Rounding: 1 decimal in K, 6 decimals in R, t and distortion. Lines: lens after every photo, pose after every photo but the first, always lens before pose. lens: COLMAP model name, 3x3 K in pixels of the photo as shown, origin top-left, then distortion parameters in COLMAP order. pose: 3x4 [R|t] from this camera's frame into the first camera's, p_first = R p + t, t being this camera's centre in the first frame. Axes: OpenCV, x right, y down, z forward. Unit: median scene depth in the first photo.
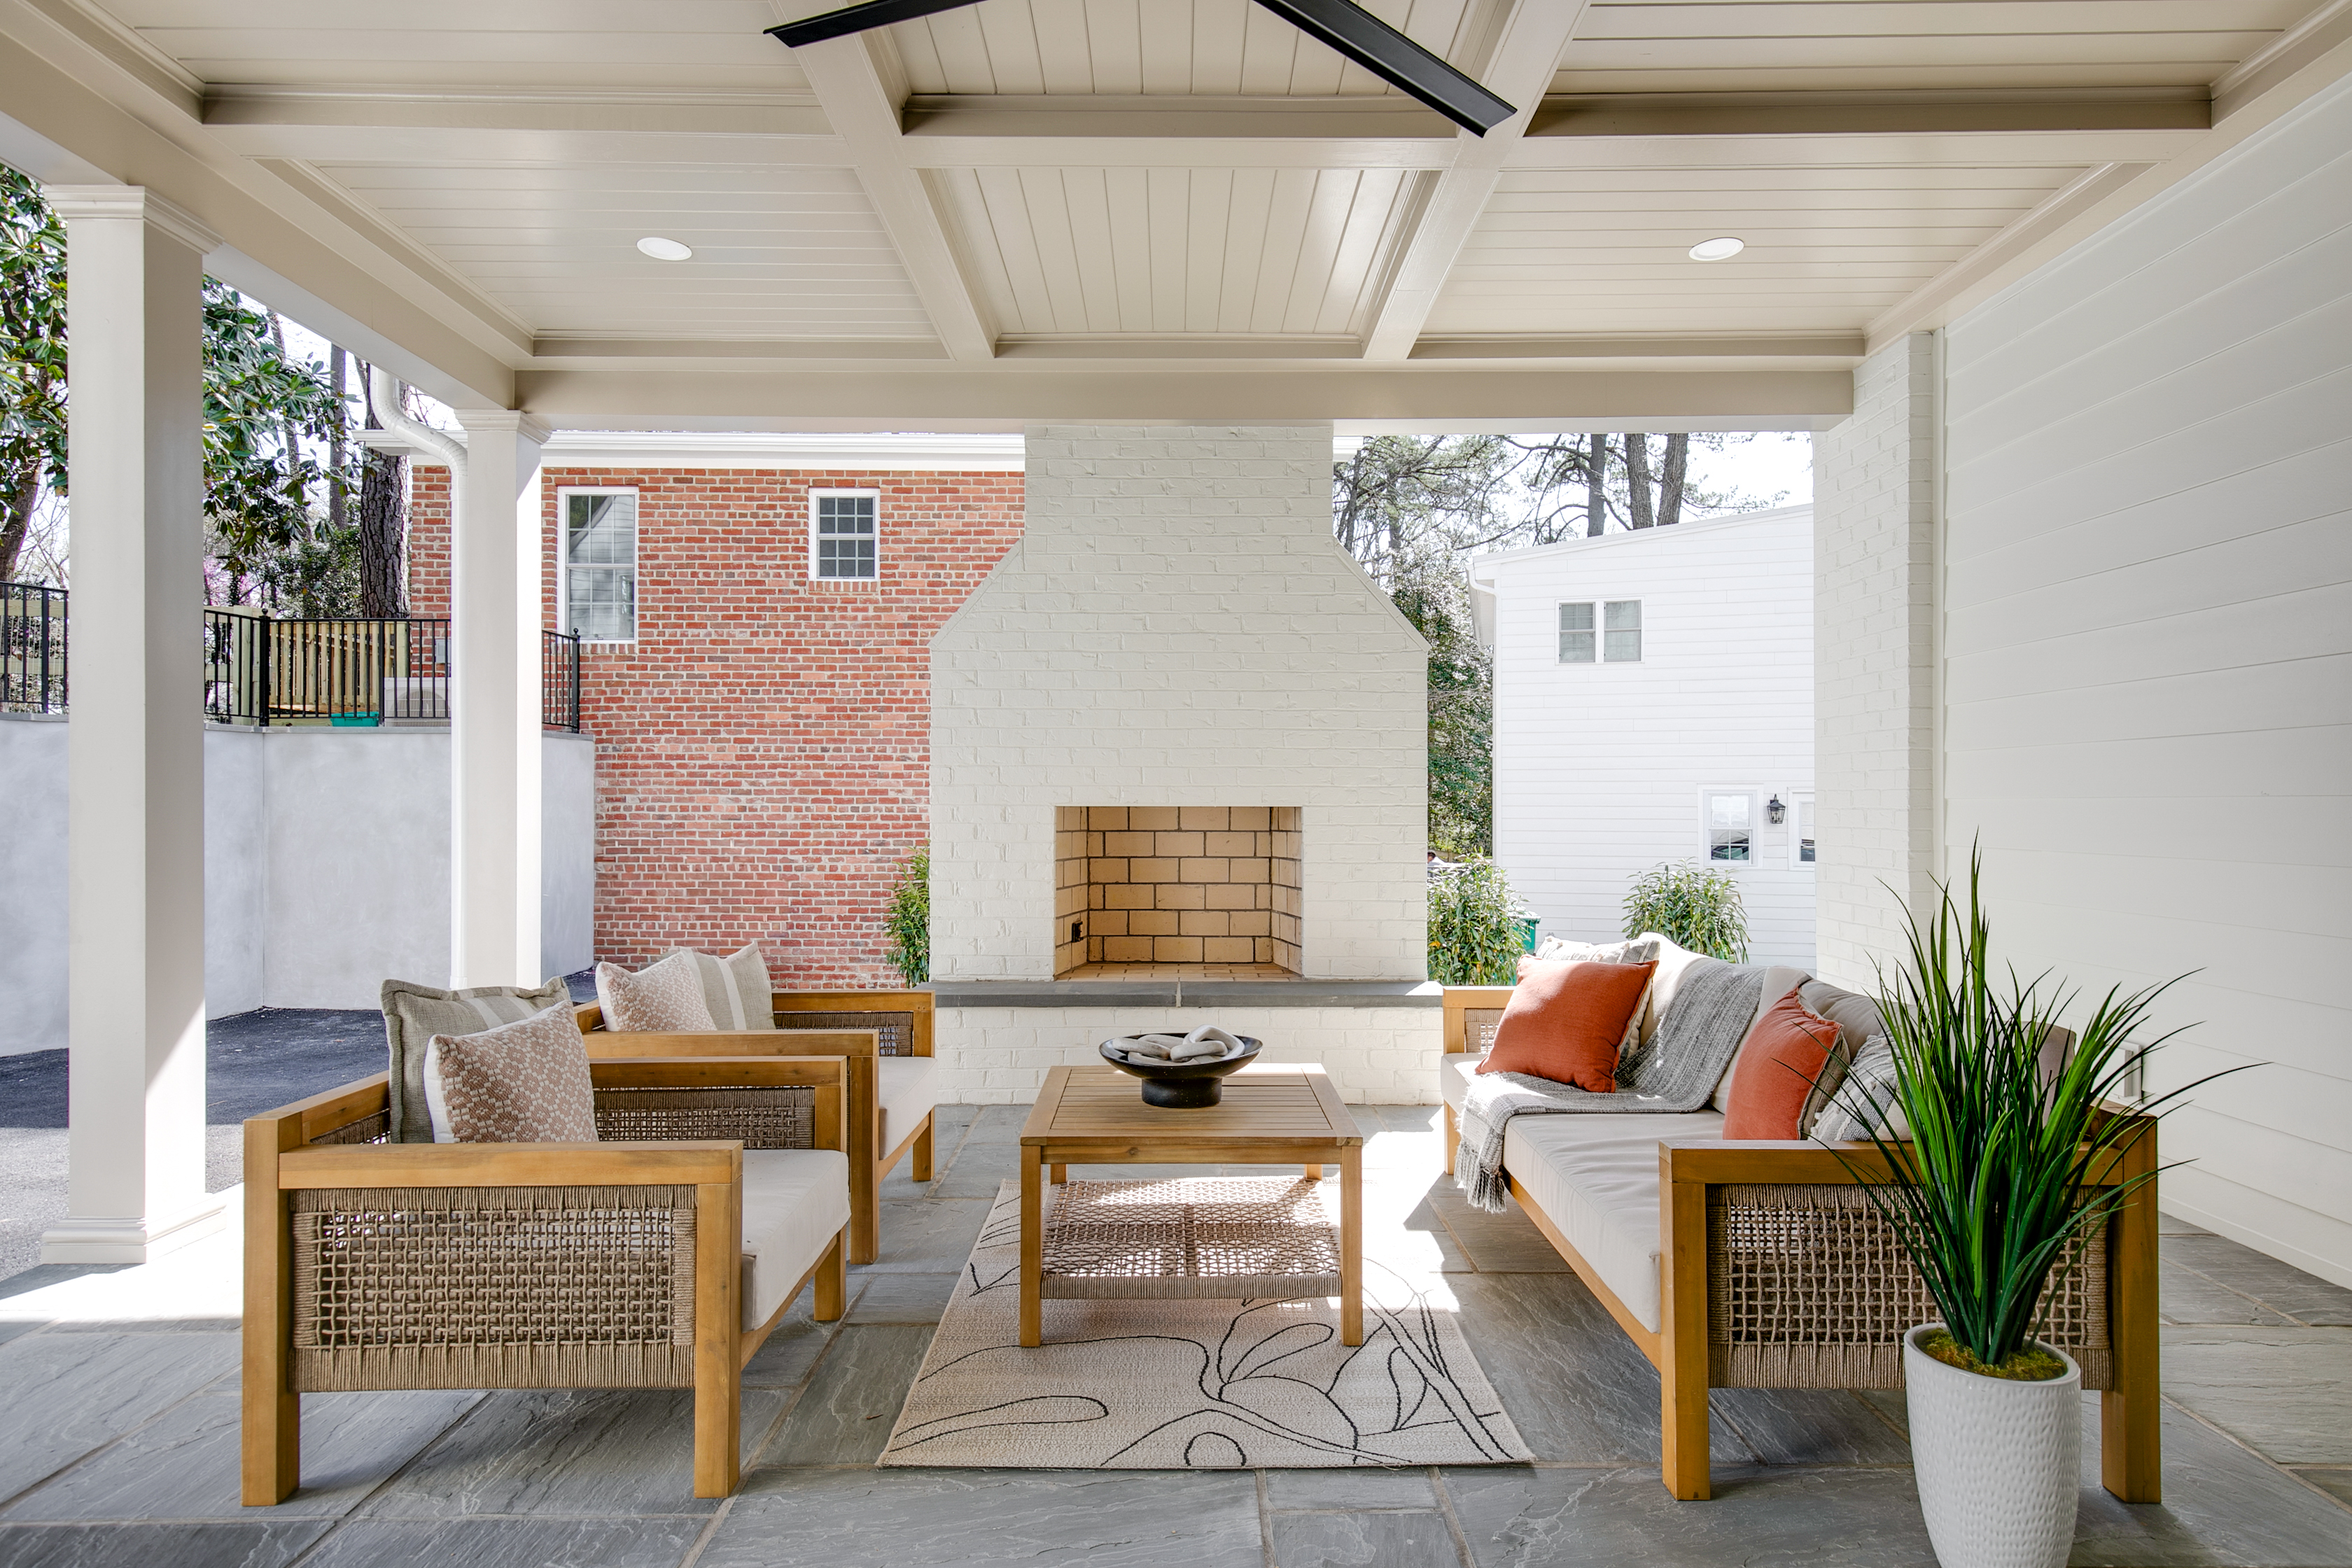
lens RADIAL K [[1275.3, 0, 1216.1], [0, 1275.3, 793.4], [0, 0, 1]] dist [0.032133, -0.017971]
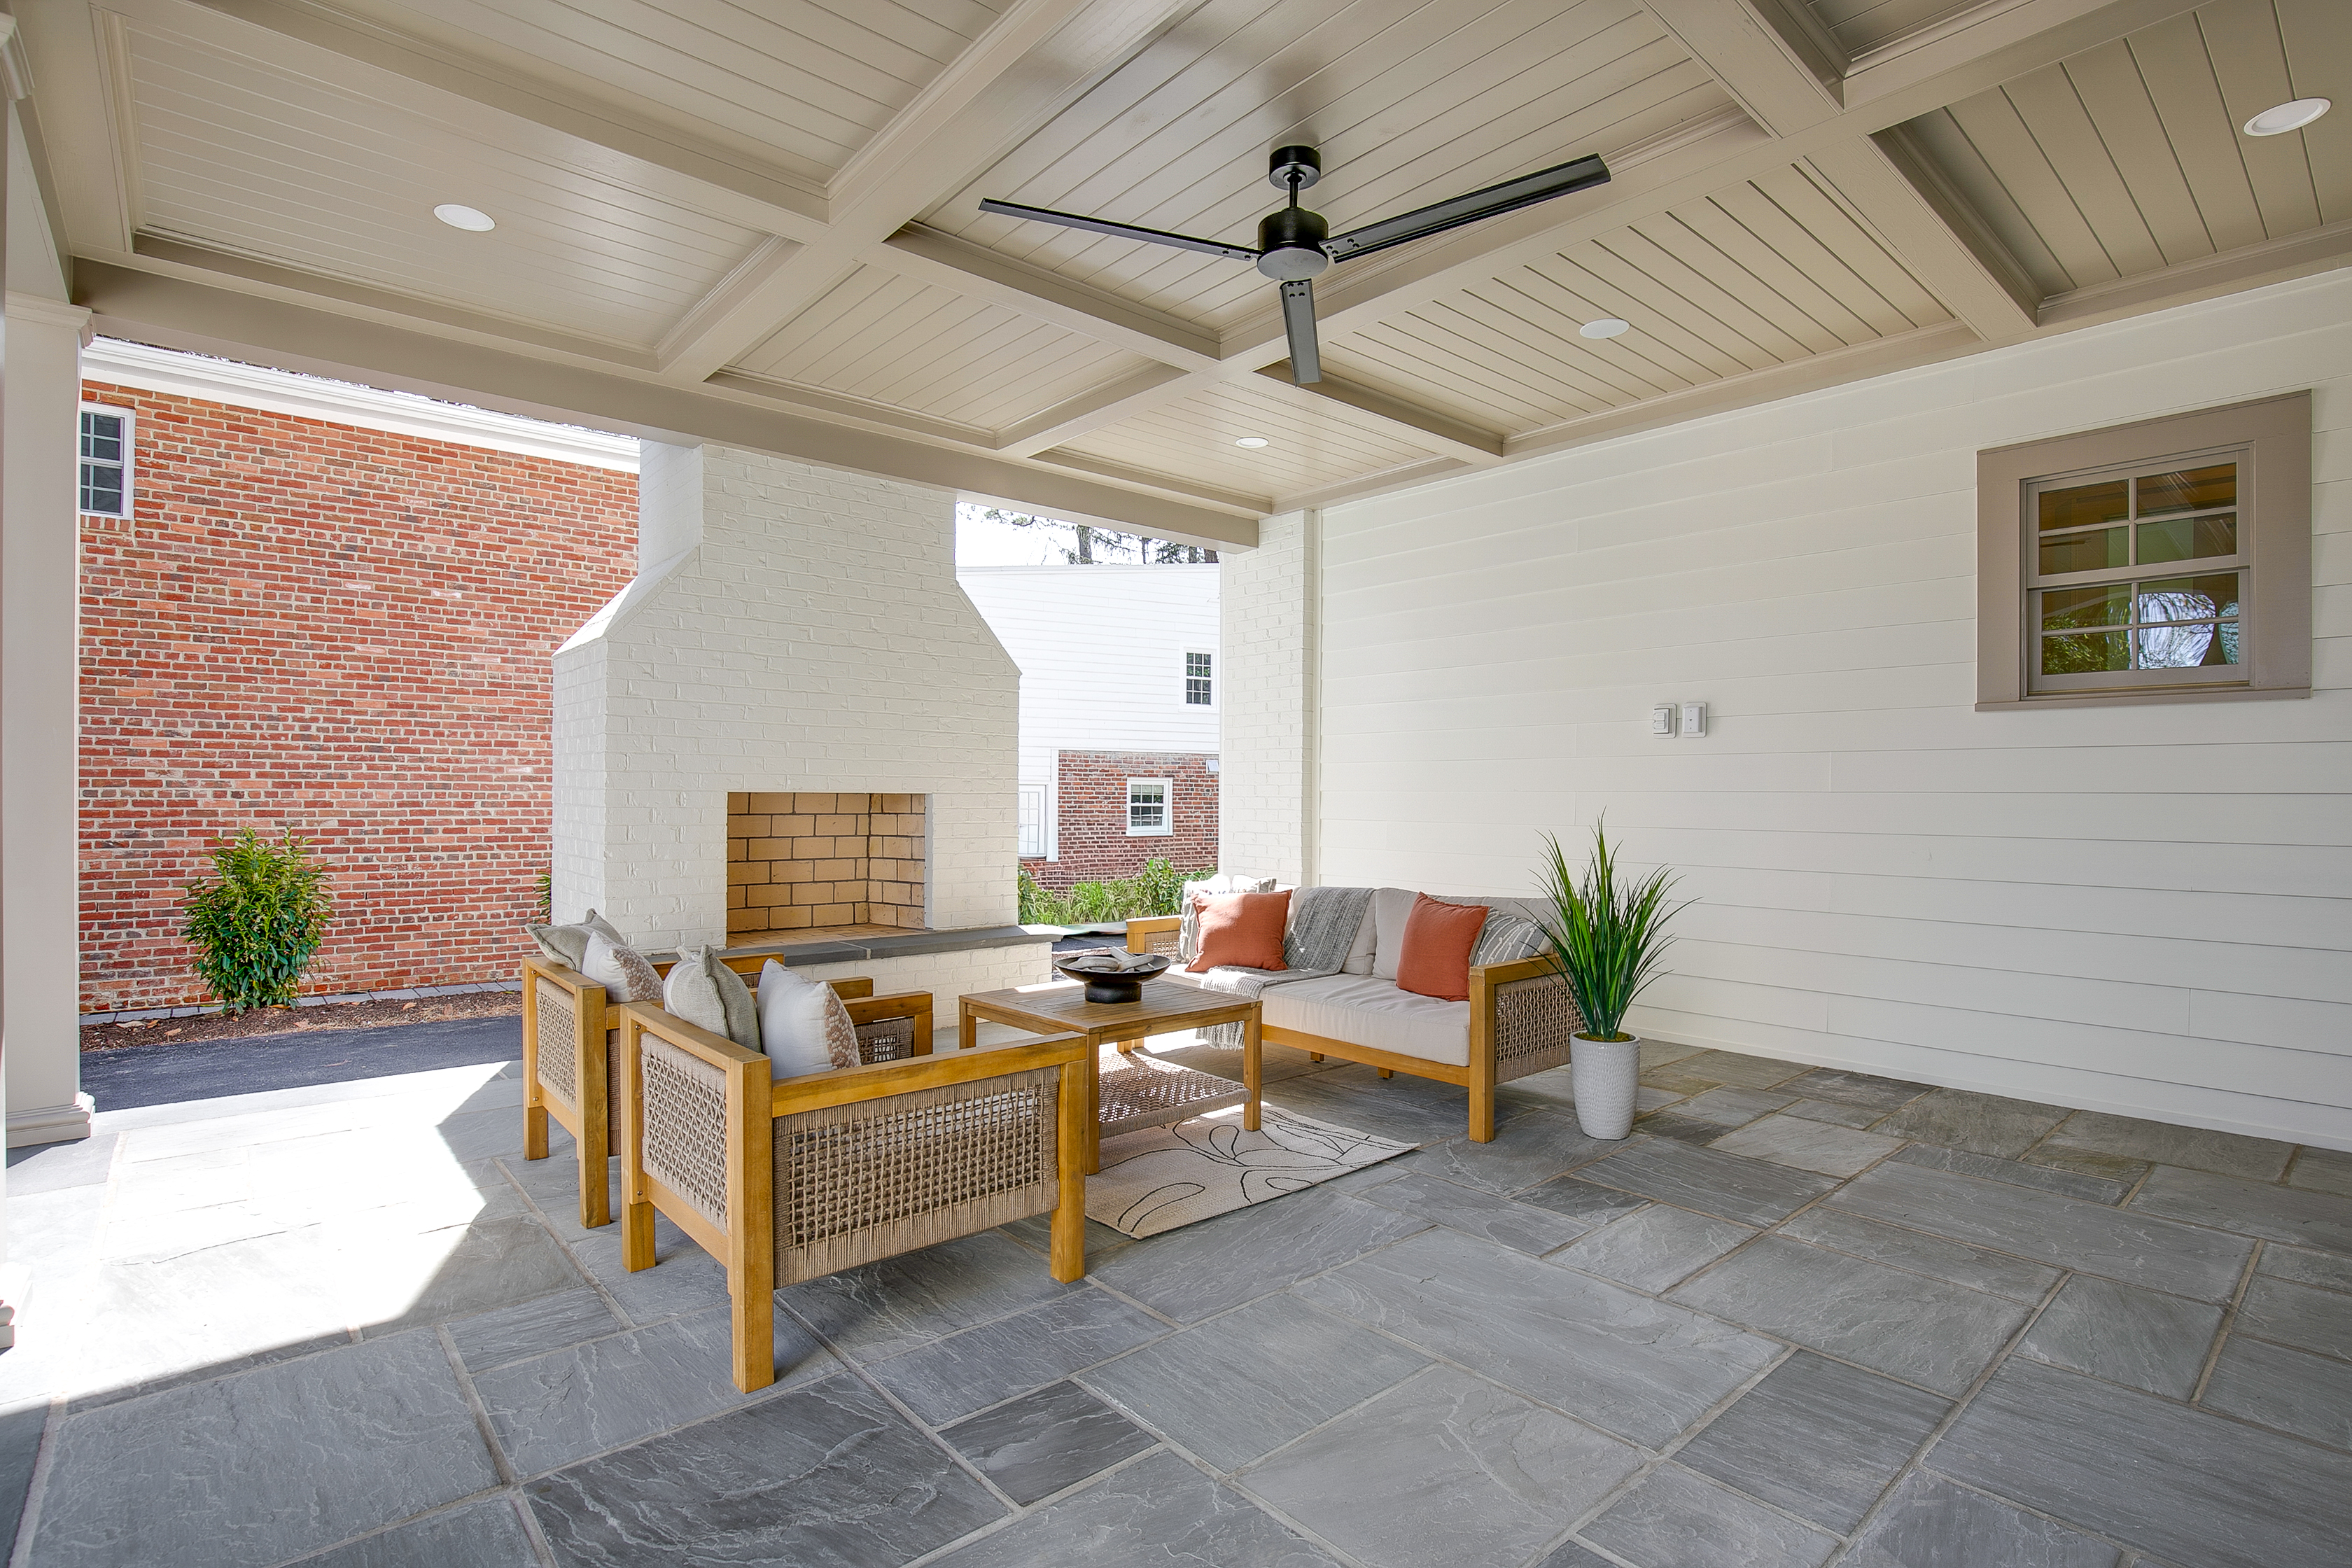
lens RADIAL K [[1110.6, 0, 1226.6], [0, 1110.6, 795.2], [0, 0, 1]] dist [-0.024454, 0.000590]
pose [[0.751564, 0.004165, 0.659647, -0.410506], [-0.011379, 0.999913, 0.006652, 0.001342], [-0.659562, -0.012506, 0.751546, -0.005837]]
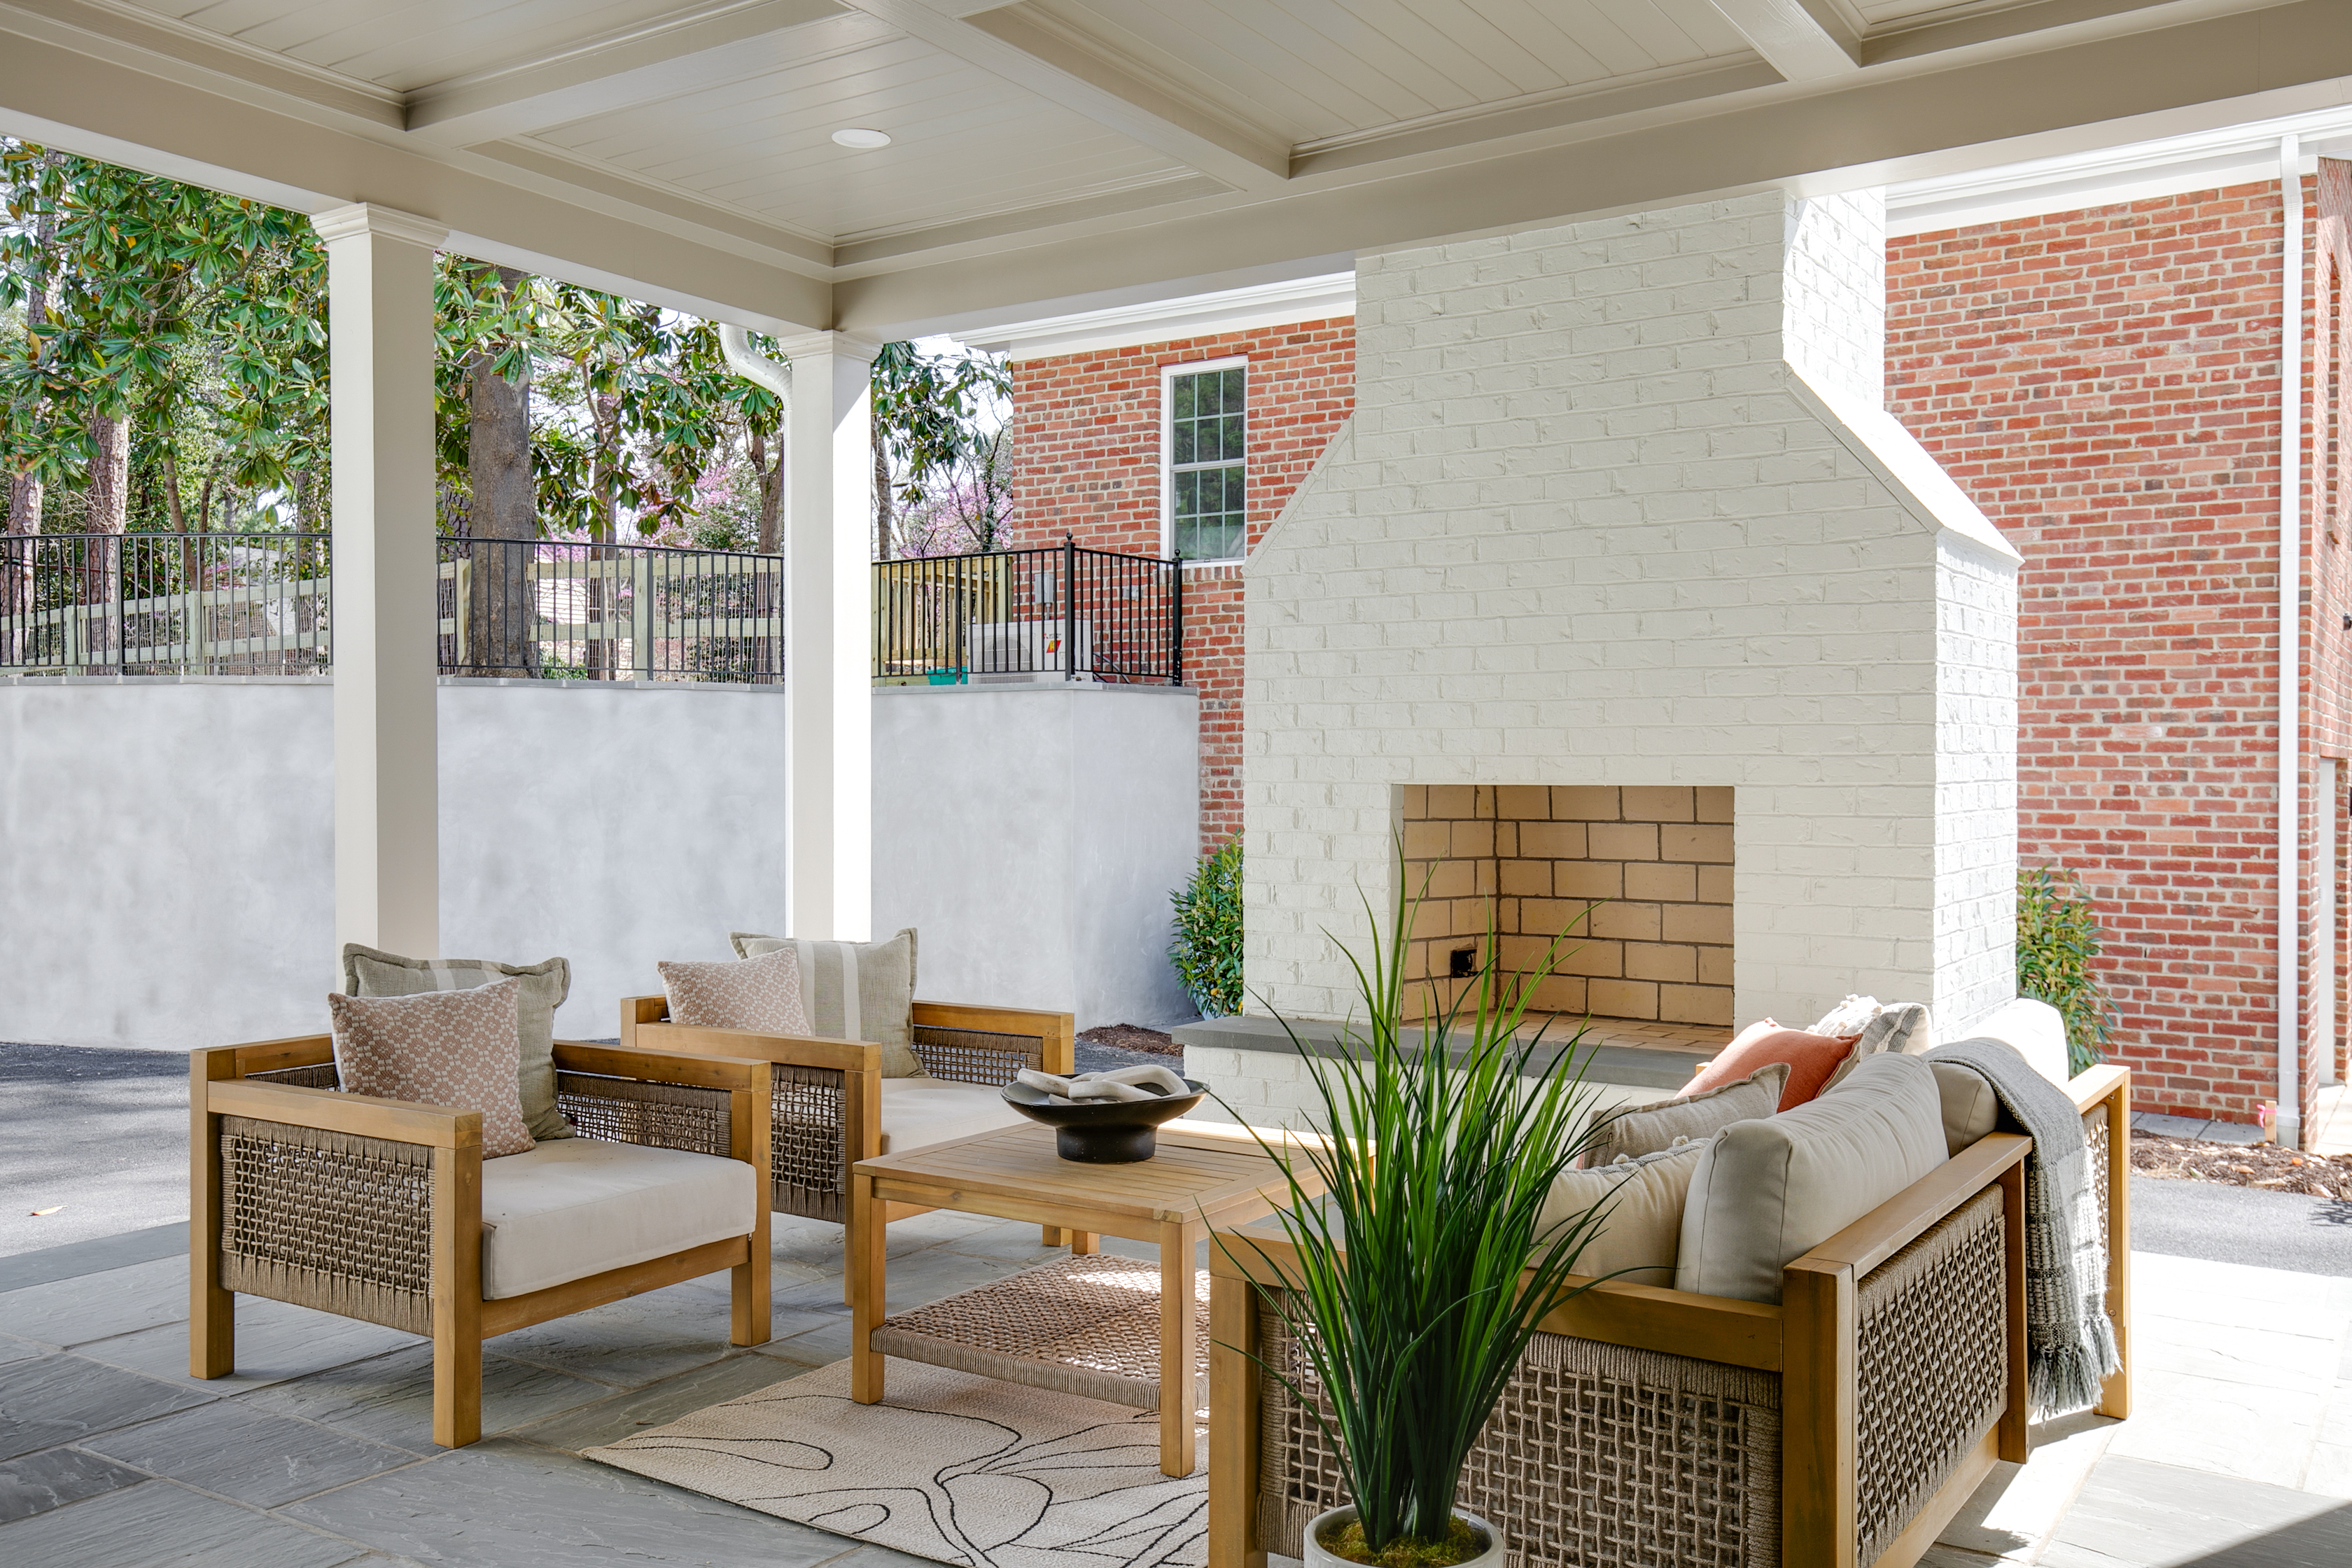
lens RADIAL K [[2028.2, 0, 1176.0], [0, 2028.2, 784.0], [0, 0, 1]] dist [0.022895, 0.009989]
pose [[0.824114, 0.003816, -0.566411, 0.397995], [0.003051, 0.999933, 0.011177, -0.003123], [0.566416, -0.010940, 0.824047, -0.008948]]
